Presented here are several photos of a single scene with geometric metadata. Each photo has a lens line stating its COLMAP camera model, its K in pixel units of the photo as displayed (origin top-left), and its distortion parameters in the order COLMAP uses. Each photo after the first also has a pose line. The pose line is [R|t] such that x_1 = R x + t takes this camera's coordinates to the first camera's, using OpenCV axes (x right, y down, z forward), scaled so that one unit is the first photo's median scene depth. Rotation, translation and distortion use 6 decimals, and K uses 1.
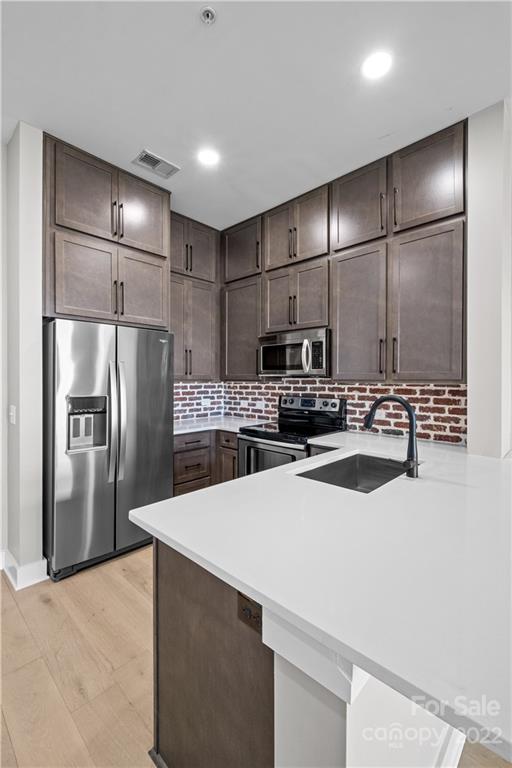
lens RADIAL K [[334.3, 0, 258.2], [0, 334.3, 381.4], [0, 0, 1]] dist [0.015130, -0.010672]
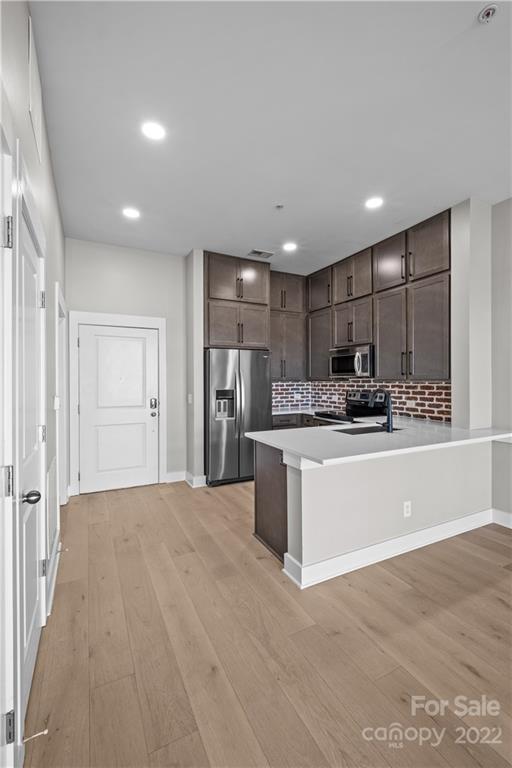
lens RADIAL K [[334.3, 0, 258.2], [0, 334.3, 381.4], [0, 0, 1]] dist [0.015130, -0.010672]
pose [[0.942485, -0.005018, -0.334210, 0.218308], [0.004306, 0.999987, -0.002870, 0.004734], [0.334220, 0.001266, 0.942494, -0.527812]]
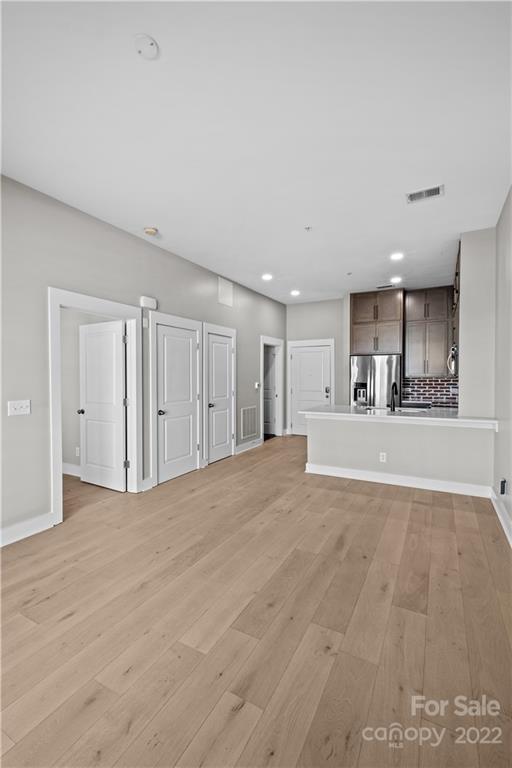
lens RADIAL K [[334.3, 0, 258.2], [0, 334.3, 381.4], [0, 0, 1]] dist [0.015130, -0.010672]
pose [[0.261127, 0.011488, -0.965236, 1.560979], [-0.003404, 0.999934, 0.010980, 0.005873], [0.965298, 0.000419, 0.261149, -0.436715]]
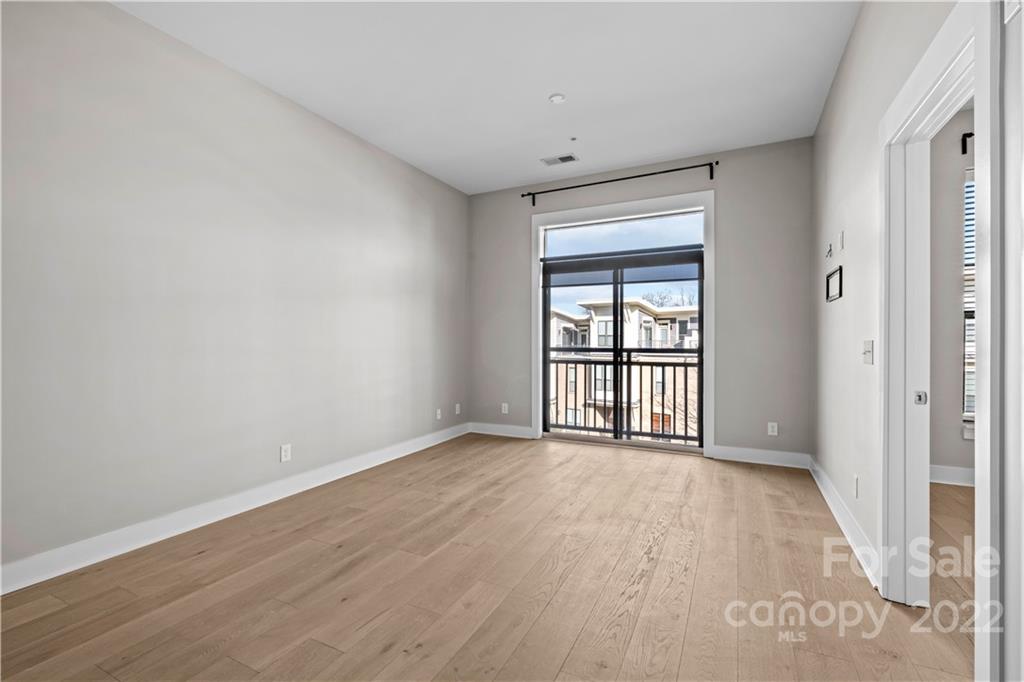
lens RADIAL K [[445.8, 0, 514.2], [0, 445.8, 343.3], [0, 0, 1]] dist [0.015130, -0.010672]
pose [[-0.291943, -0.008684, 0.956396, -0.127478], [0.010174, 0.999874, 0.012185, 0.065505], [-0.956382, 0.013288, -0.291818, -0.020394]]
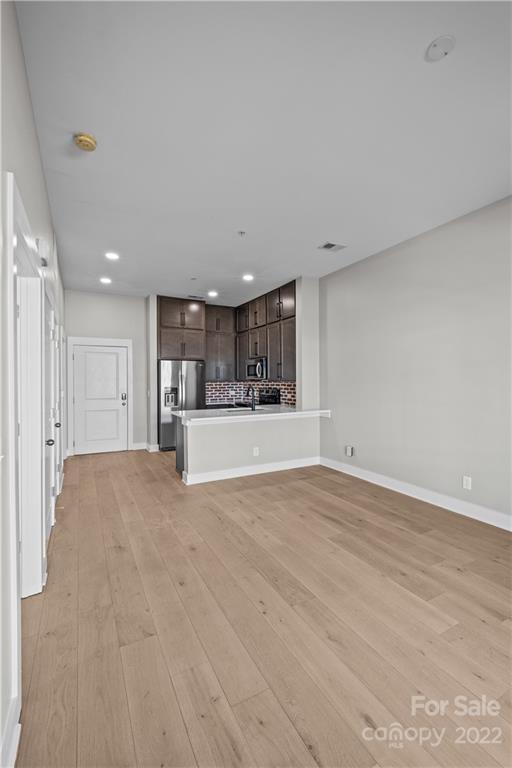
lens RADIAL K [[334.3, 0, 258.2], [0, 334.3, 381.4], [0, 0, 1]] dist [0.015130, -0.010672]
pose [[0.947763, -0.007476, -0.318889, 0.839243], [0.006436, 0.999970, -0.004315, 0.009923], [0.318911, 0.002037, 0.947782, -1.107353]]
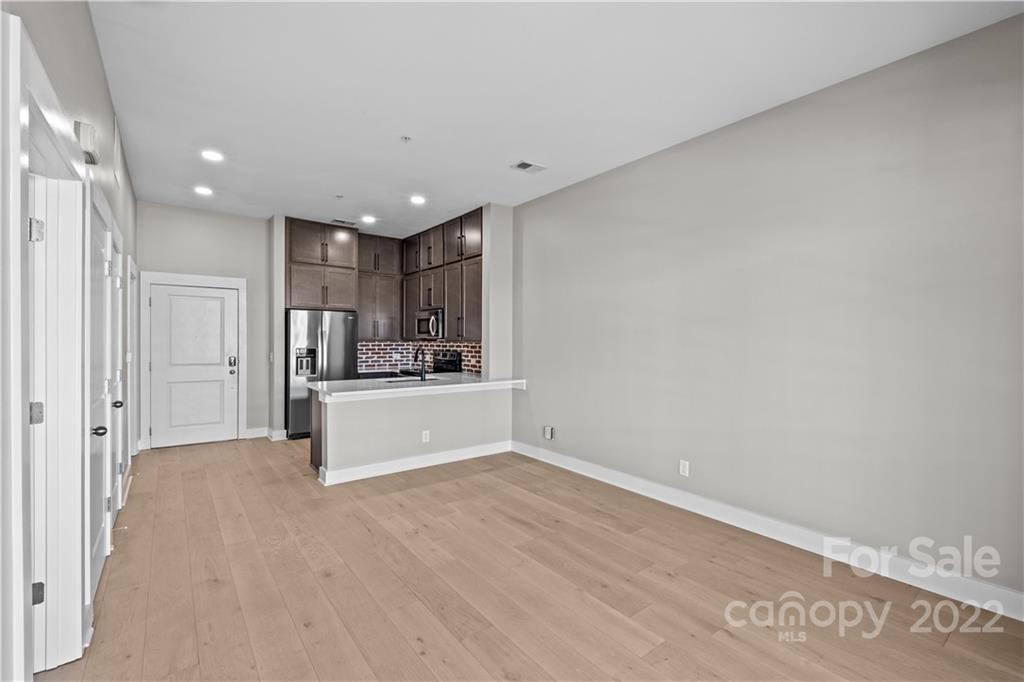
lens RADIAL K [[445.8, 0, 514.2], [0, 445.8, 343.3], [0, 0, 1]] dist [0.015130, -0.010672]
pose [[0.987920, 0.003583, -0.154924, 0.869587], [-0.003583, 0.999994, 0.000280, 0.007995], [0.154924, 0.000279, 0.987926, -1.102955]]
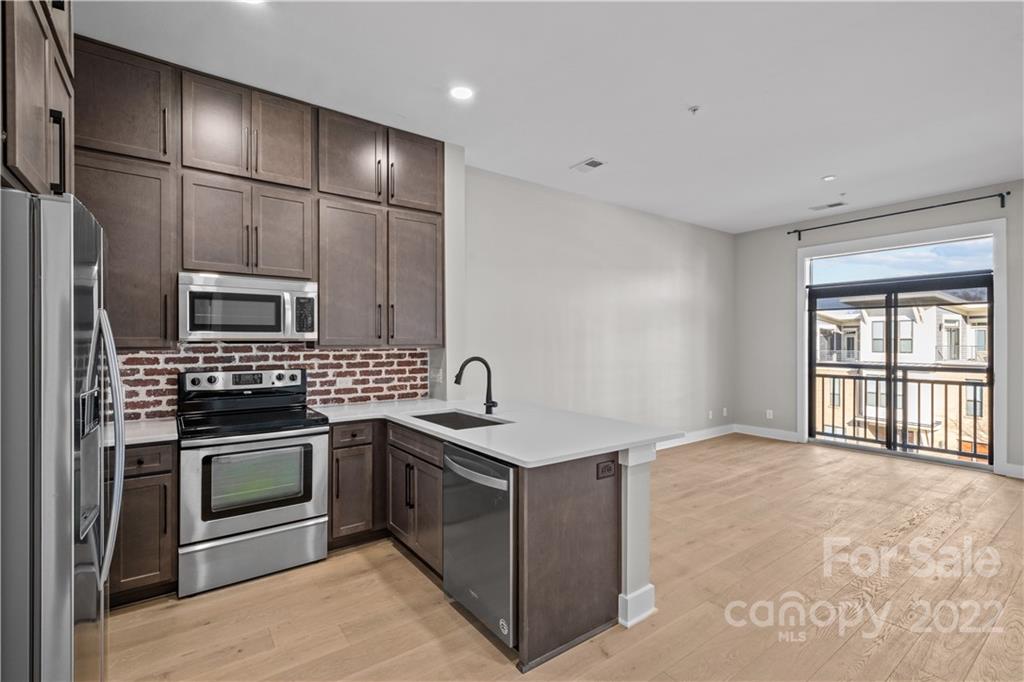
lens RADIAL K [[463.1, 0, 516.1], [0, 463.1, 341.1], [0, 0, 1]] dist [0.008069, -0.000962]
pose [[0.171397, -0.002027, 0.985200, -0.784380], [0.009695, 0.999953, 0.000371, -0.010795], [-0.985154, 0.009488, 0.171409, 0.306385]]
